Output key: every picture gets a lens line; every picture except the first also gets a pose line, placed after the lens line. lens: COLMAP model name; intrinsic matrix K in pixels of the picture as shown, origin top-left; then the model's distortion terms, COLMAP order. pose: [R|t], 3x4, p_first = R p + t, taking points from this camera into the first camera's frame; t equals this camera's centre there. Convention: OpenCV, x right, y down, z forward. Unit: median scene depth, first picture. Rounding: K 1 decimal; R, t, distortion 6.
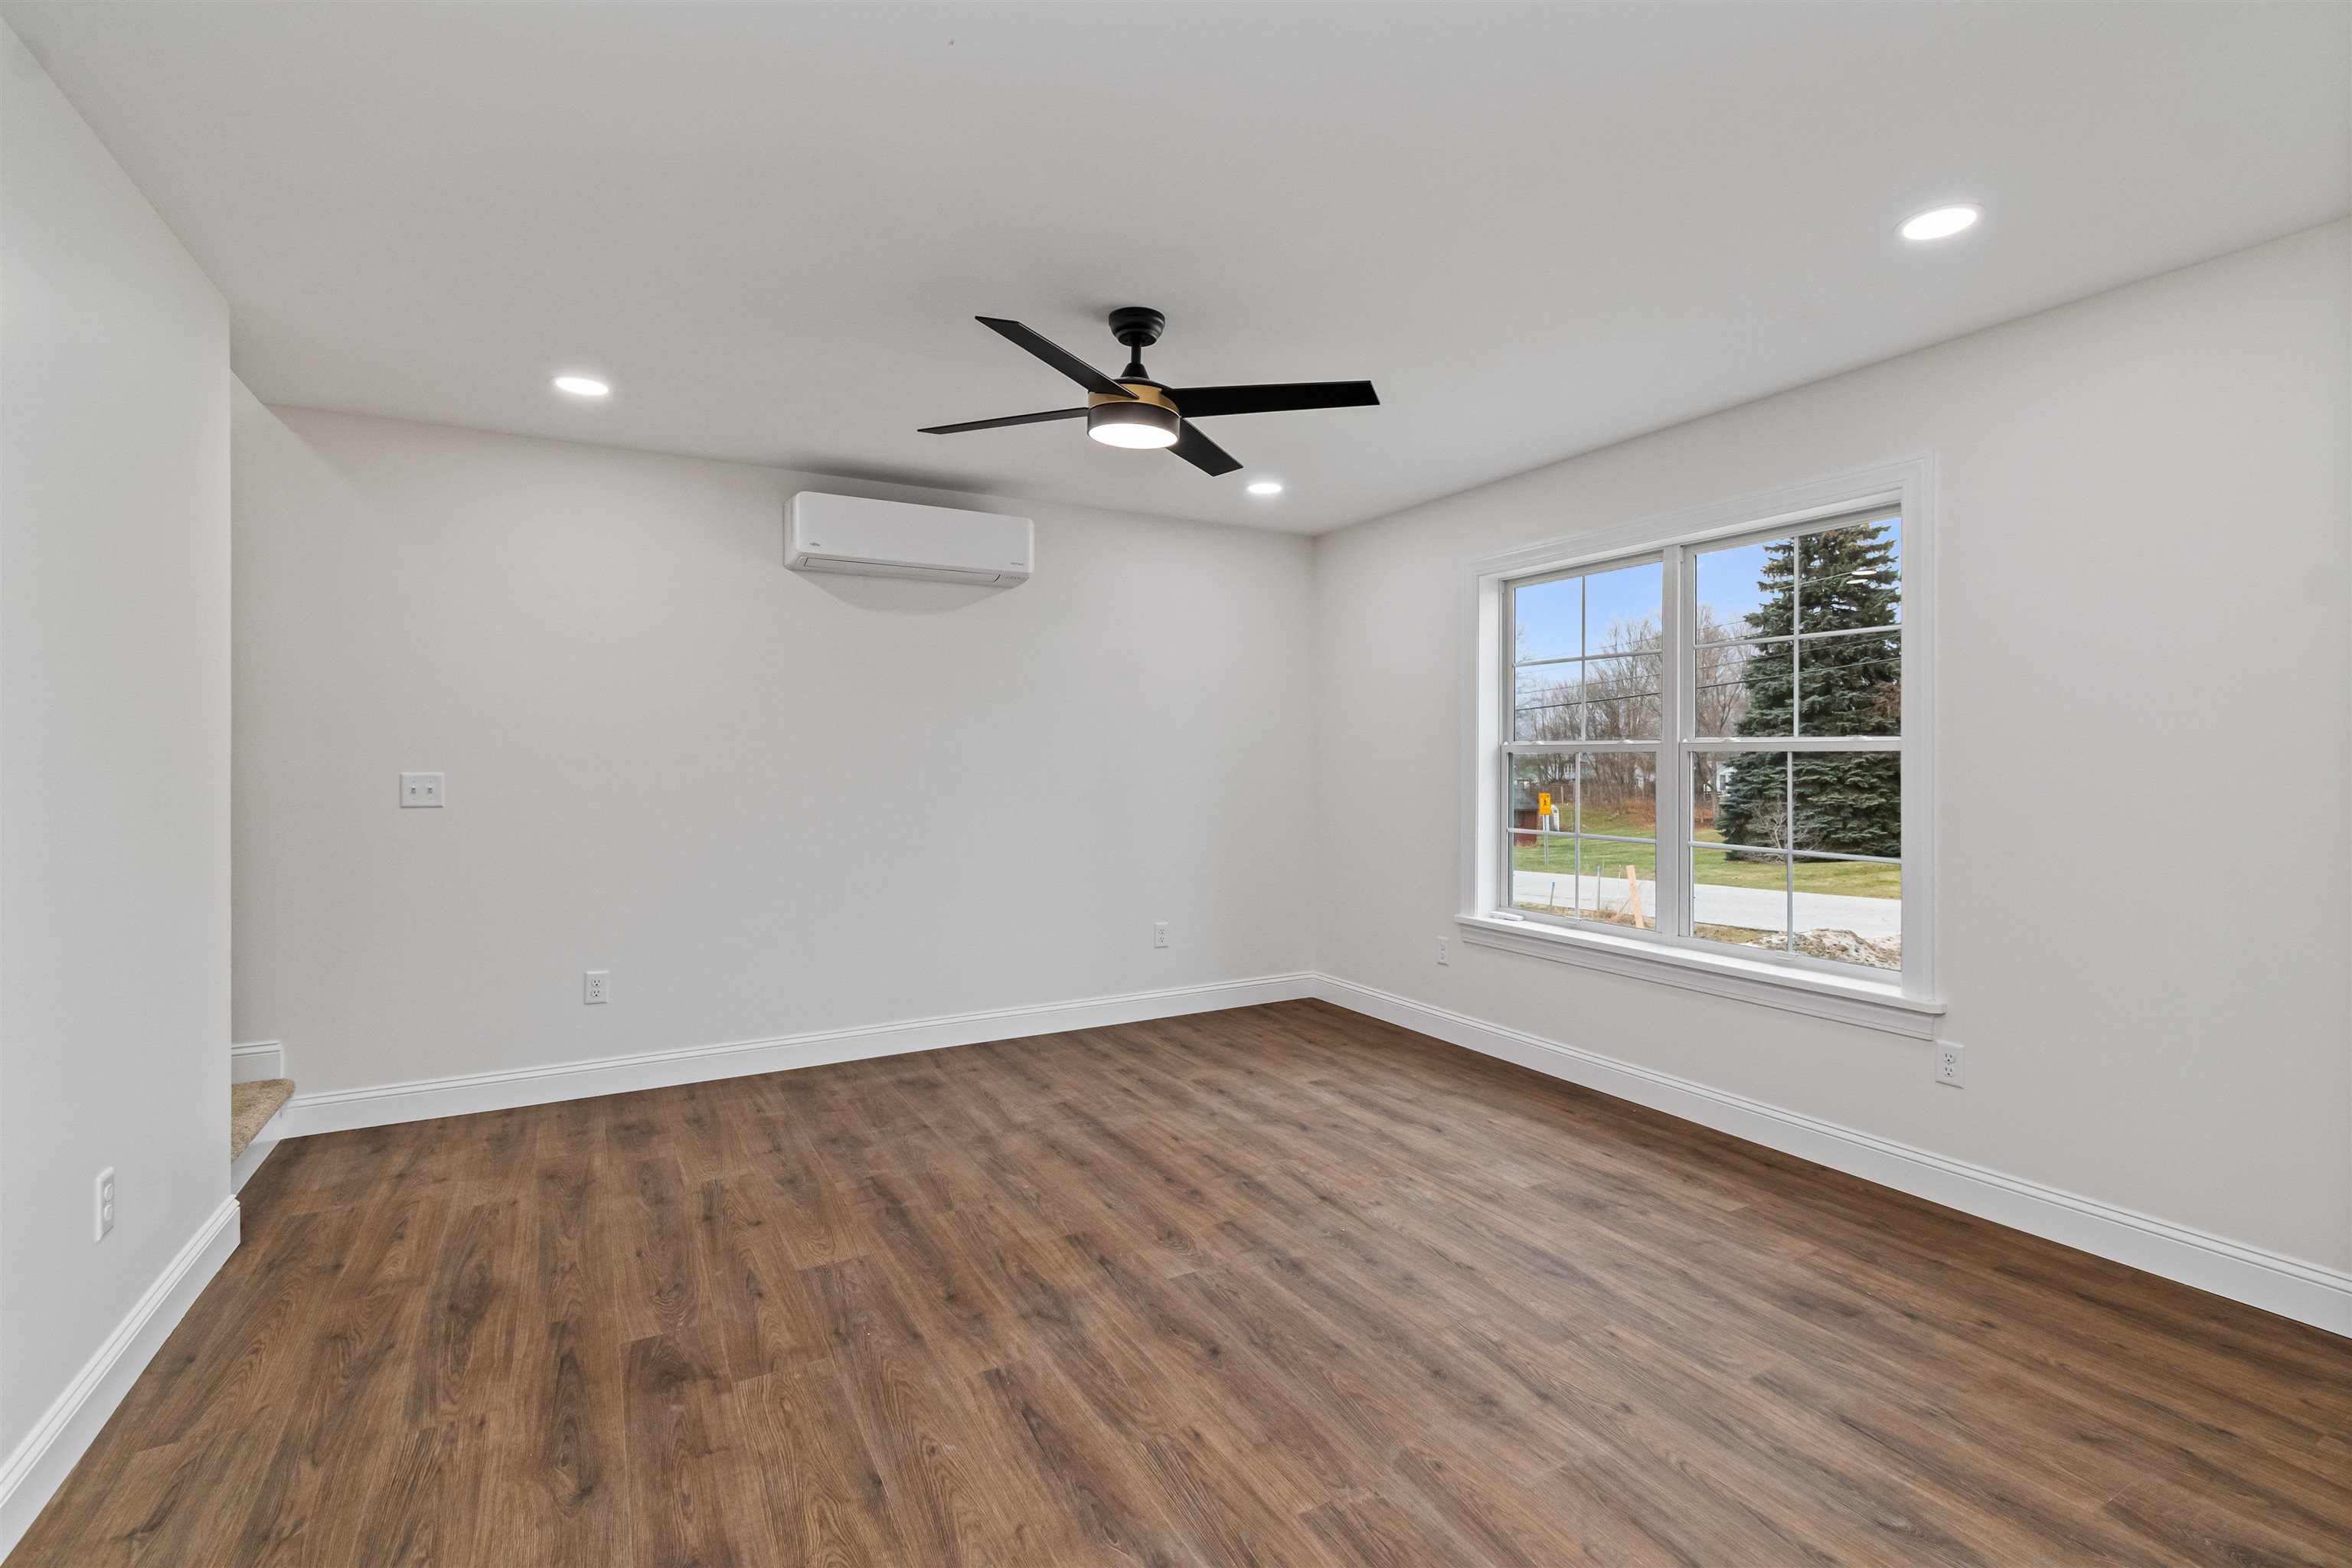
lens RADIAL K [[1073.7, 0, 1221.6], [0, 1073.7, 752.2], [0, 0, 1]] dist [0.000865, -0.001349]
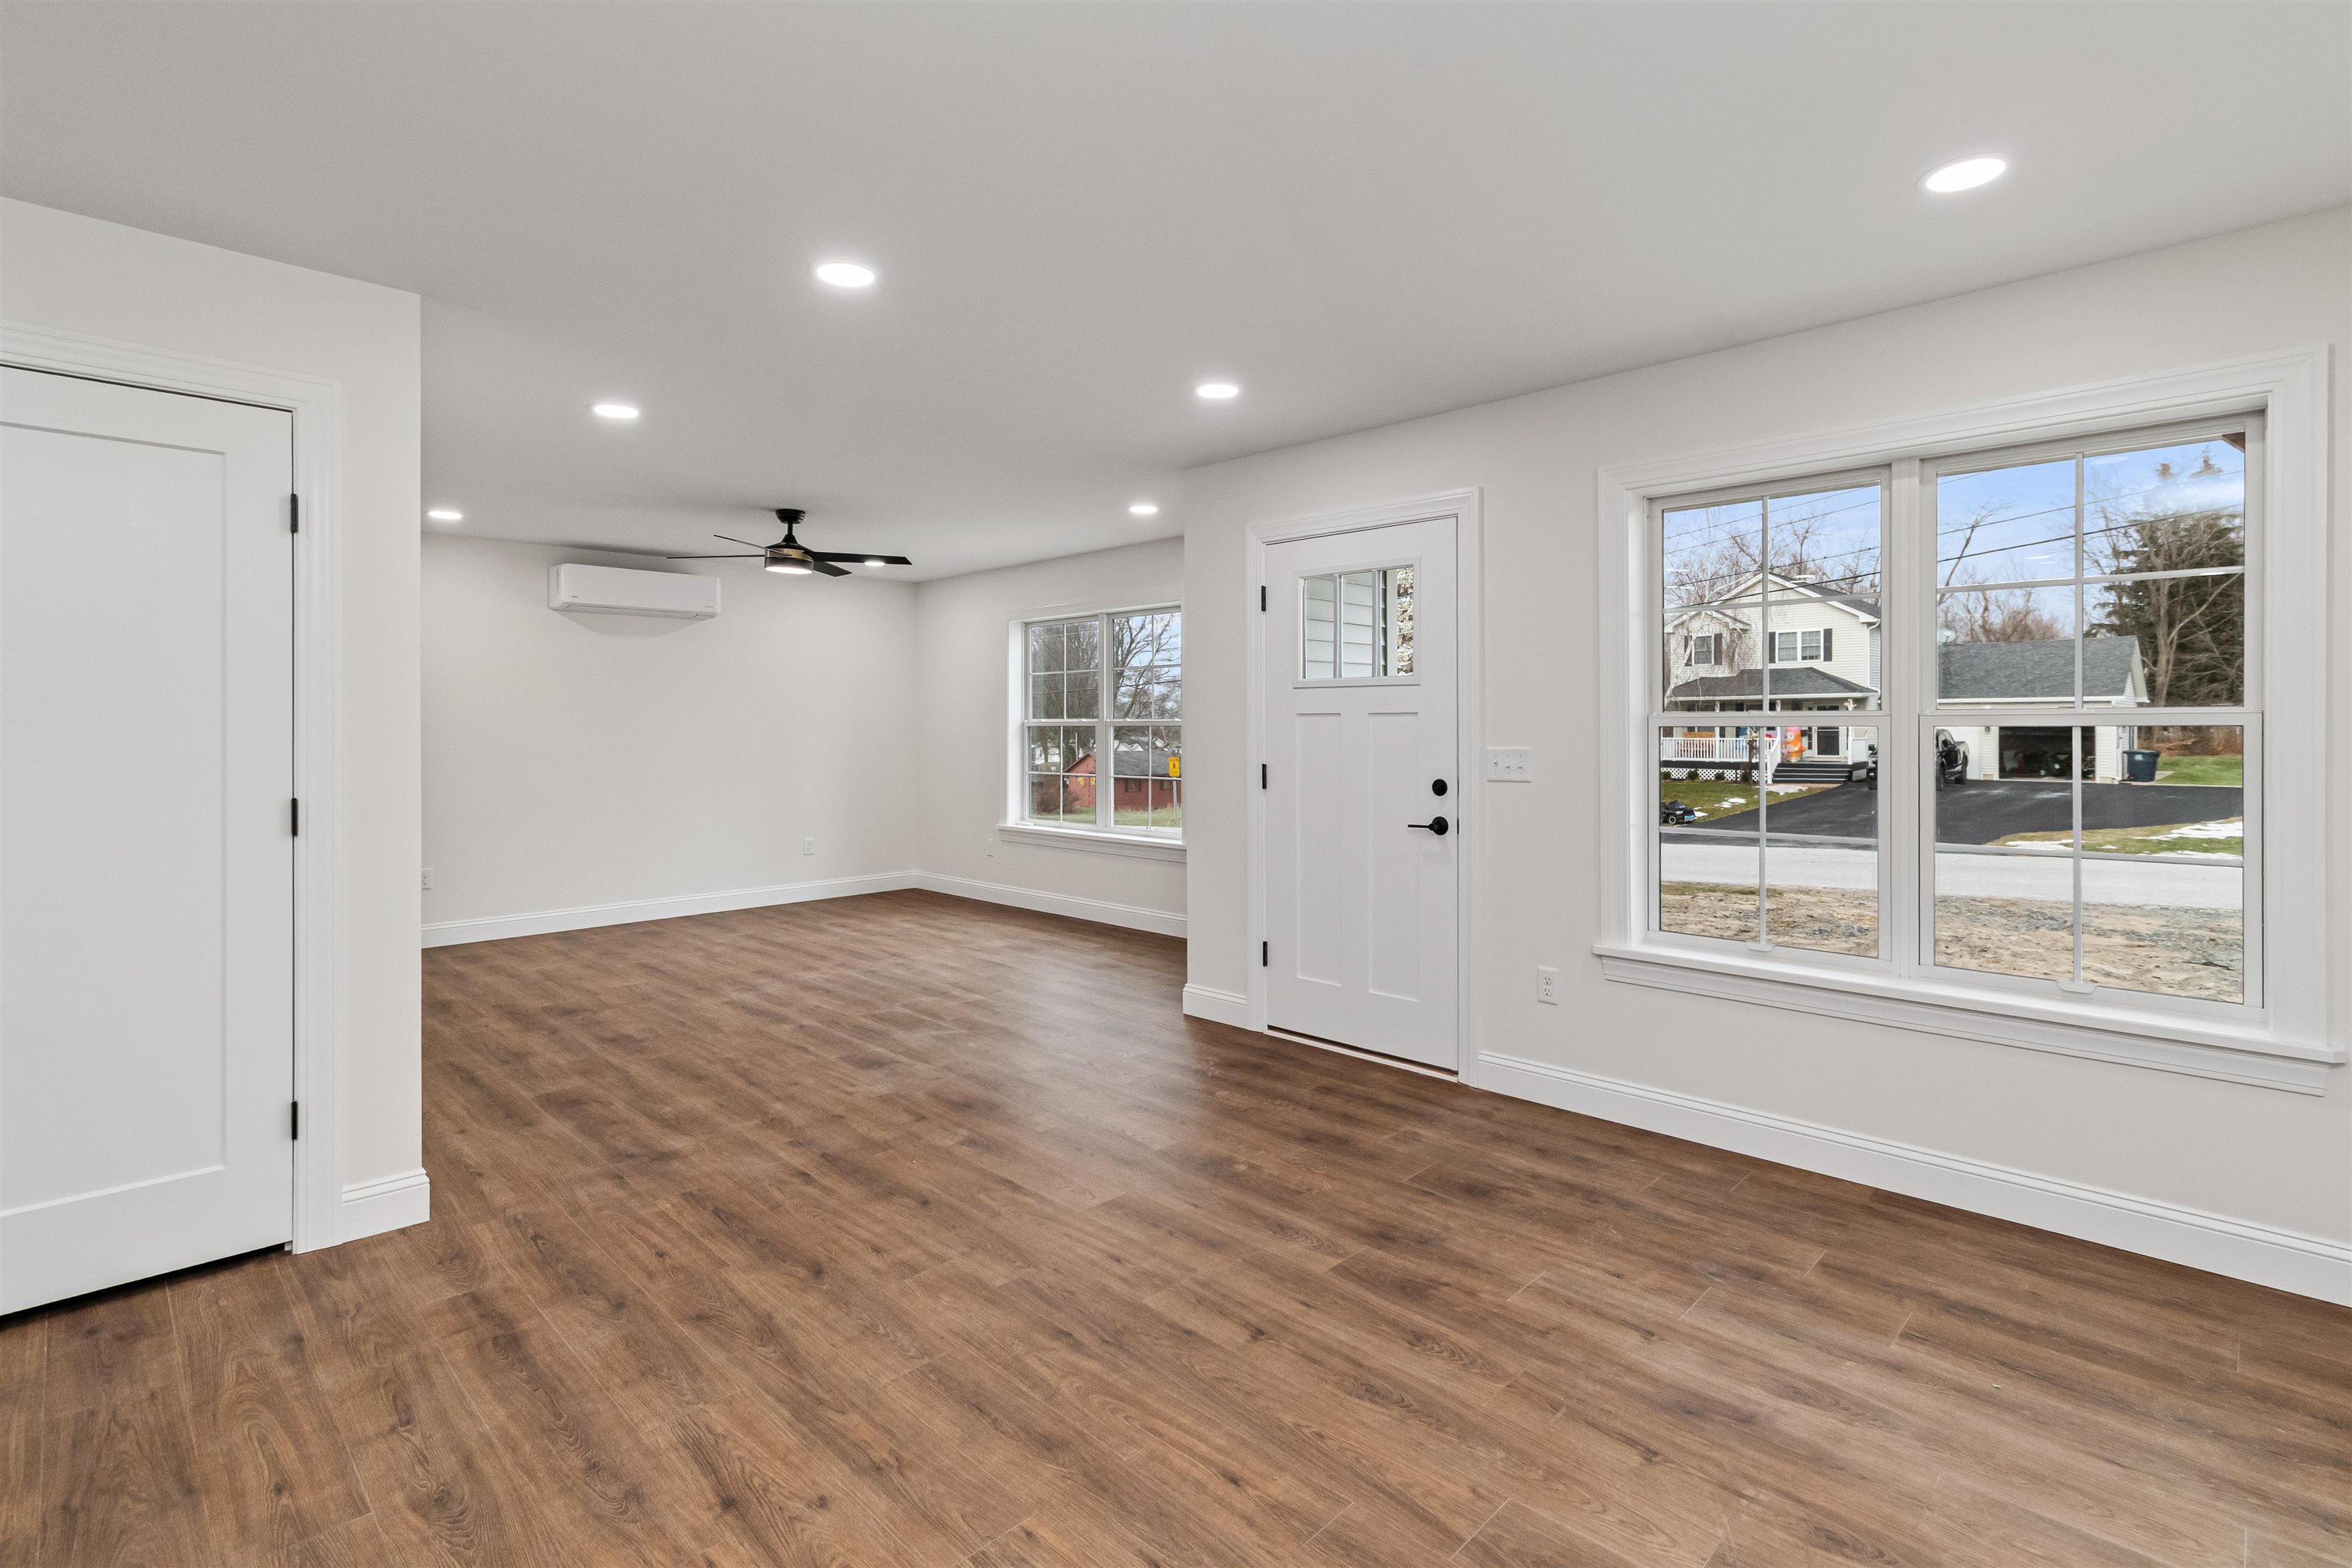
lens RADIAL K [[1090.5, 0, 1187.8], [0, 1090.5, 719.2], [0, 0, 1]] dist [0.000086, -0.000236]
pose [[0.963566, -0.003326, 0.267451, 0.086813], [0.003956, 0.999991, -0.001816, -0.009898], [-0.267442, 0.002807, 0.963570, -1.122465]]
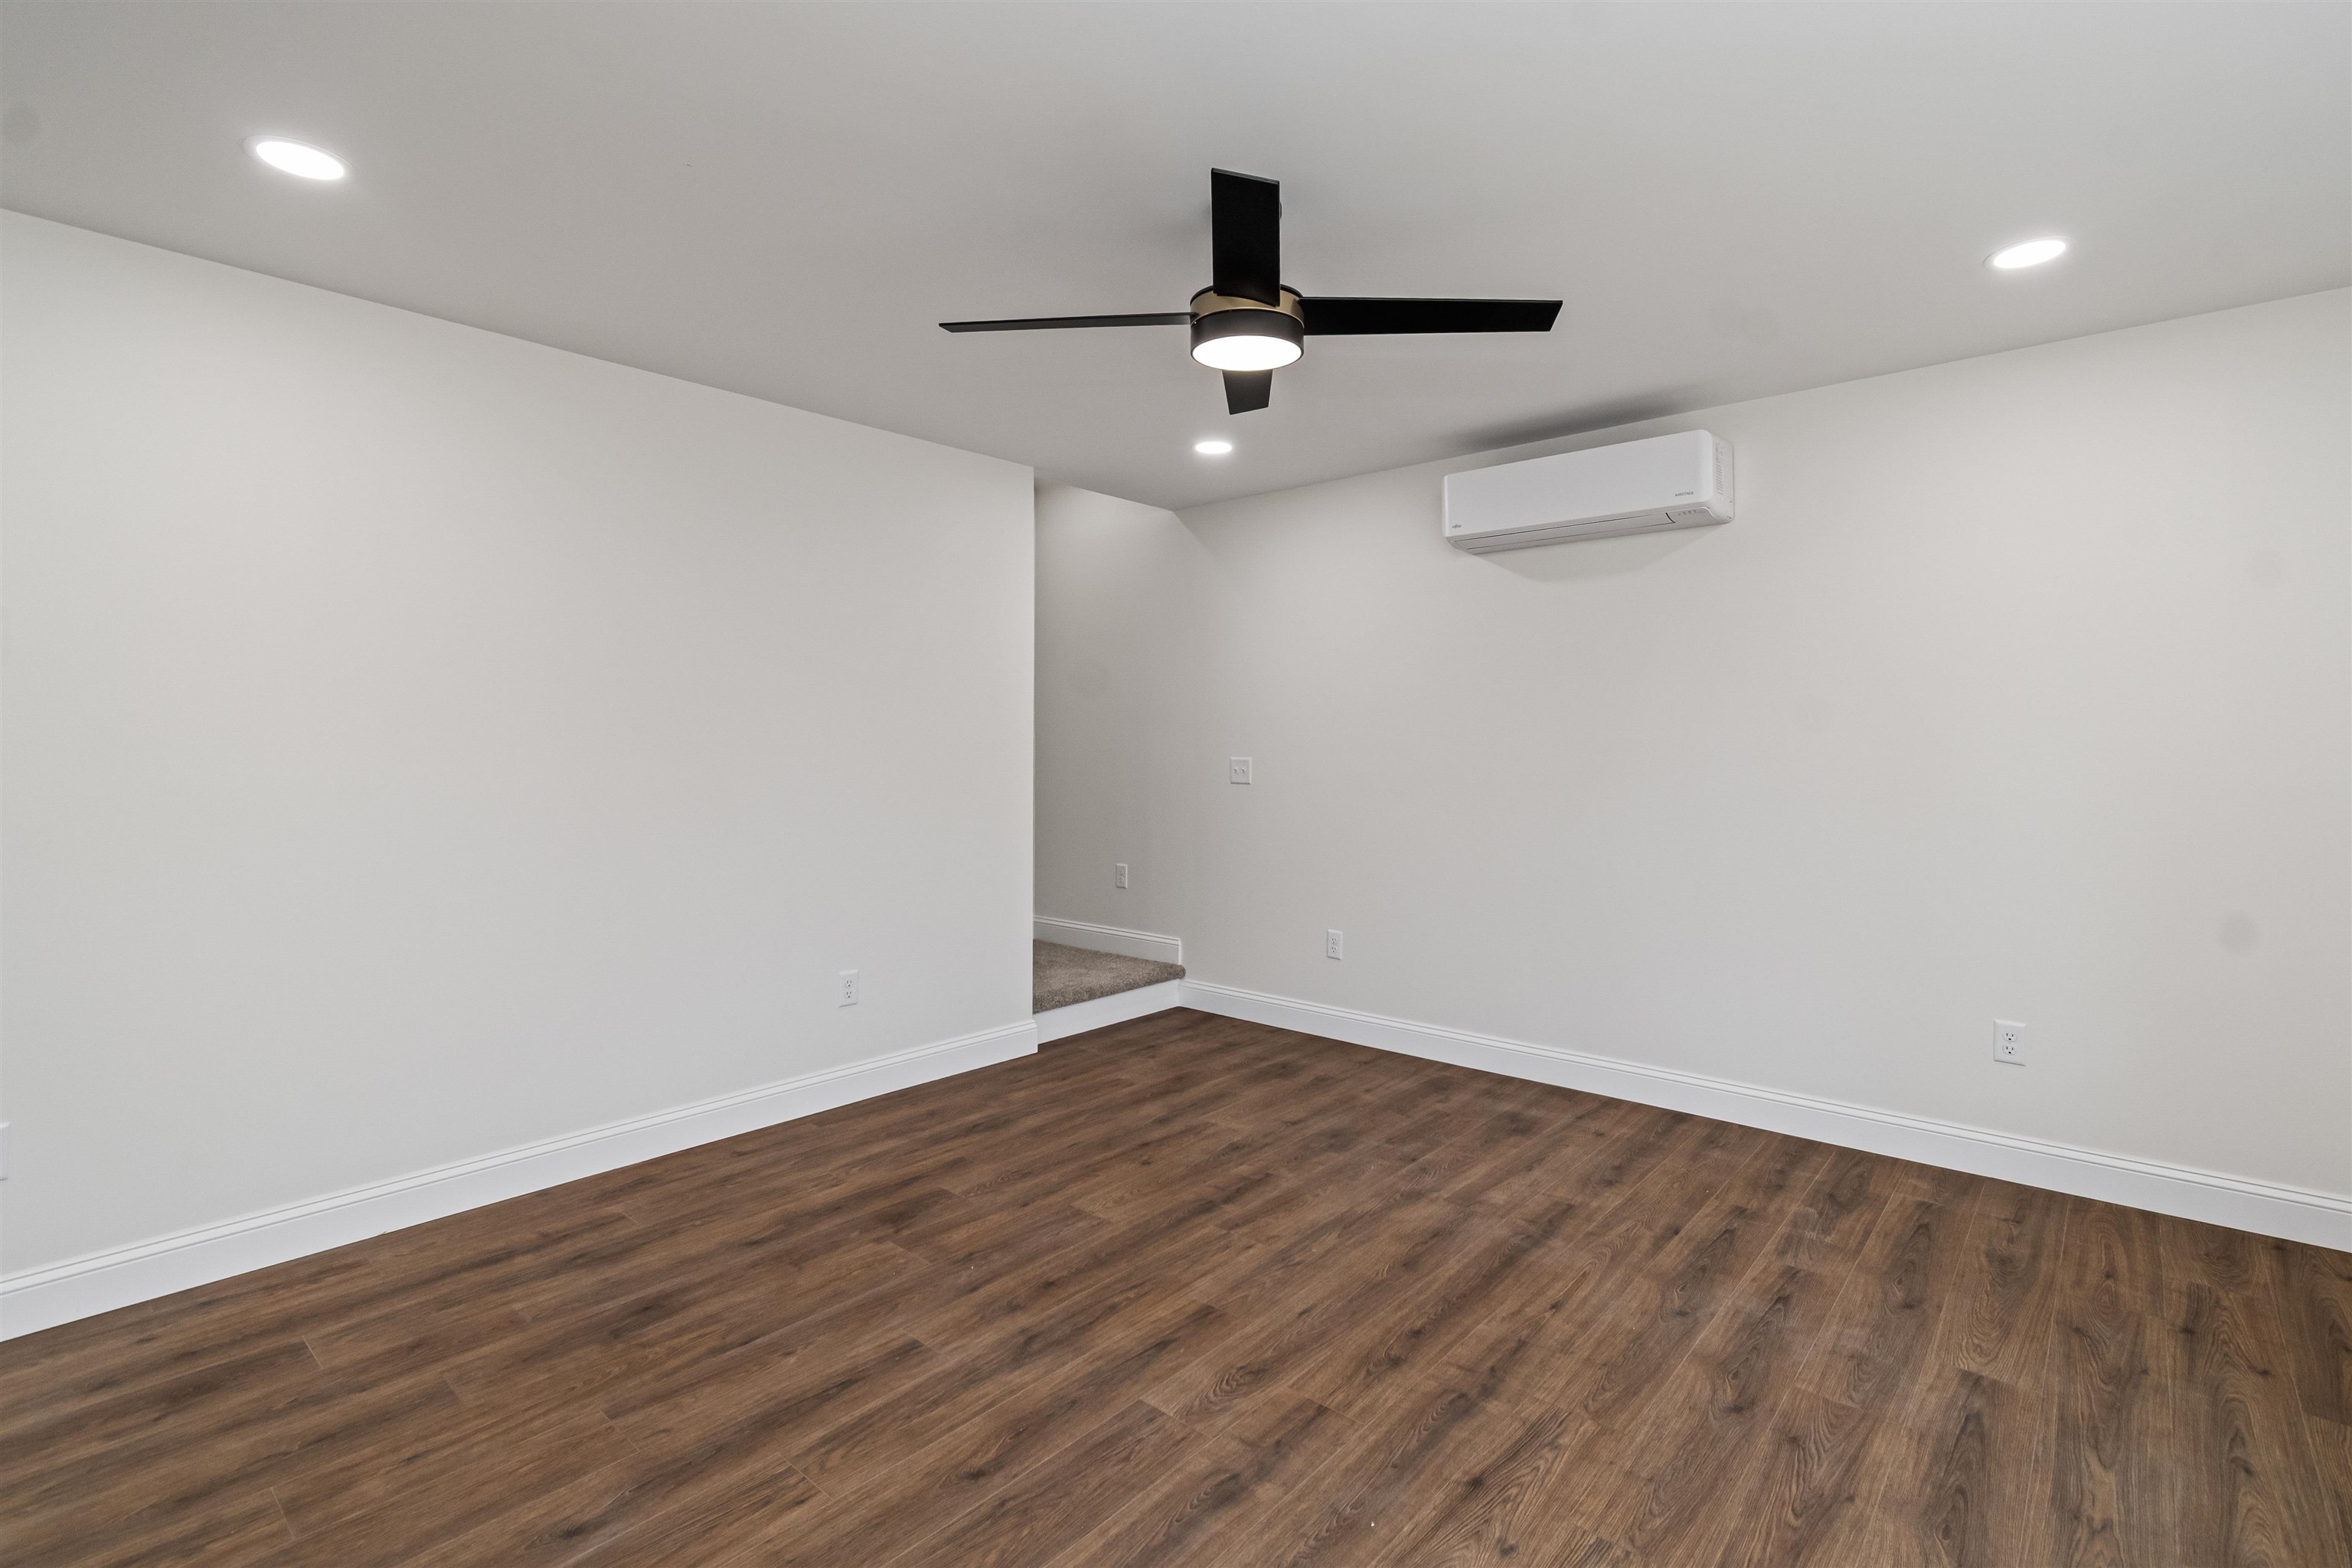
lens RADIAL K [[1073.7, 0, 1221.6], [0, 1073.7, 752.2], [0, 0, 1]] dist [0.000865, -0.001349]
pose [[0.339092, 0.006411, -0.940732, 0.630862], [0.004283, 0.999956, 0.008358, 0.006724], [0.940744, -0.006863, 0.339049, 0.701298]]
